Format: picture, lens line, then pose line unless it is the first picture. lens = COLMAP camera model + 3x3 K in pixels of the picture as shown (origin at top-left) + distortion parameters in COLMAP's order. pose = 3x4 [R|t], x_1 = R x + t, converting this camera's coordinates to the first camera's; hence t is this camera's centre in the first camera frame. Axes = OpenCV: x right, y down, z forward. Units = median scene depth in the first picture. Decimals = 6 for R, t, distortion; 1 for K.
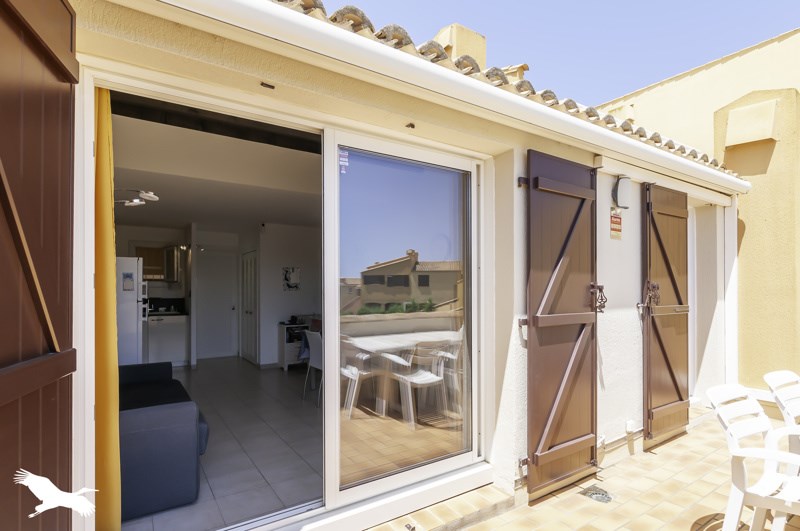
lens RADIAL K [[399.4, 0, 408.7], [0, 399.4, 291.0], [0, 0, 1]] dist [-0.005104, -0.000784]
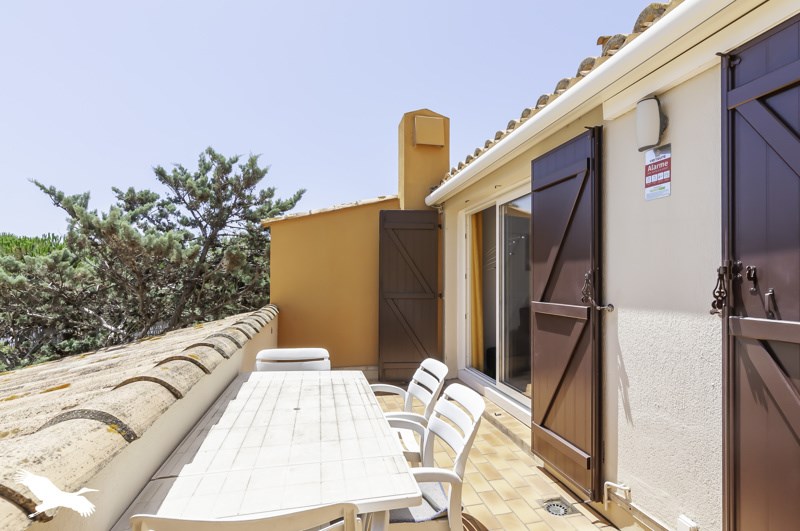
lens RADIAL K [[399.4, 0, 403.1], [0, 399.4, 269.2], [0, 0, 1]] dist [-0.005104, -0.000784]
pose [[-0.356993, -0.021870, -0.933851, 1.361872], [-0.001392, 0.999737, -0.022881, -0.004559], [0.934106, -0.006868, -0.356929, 0.935454]]
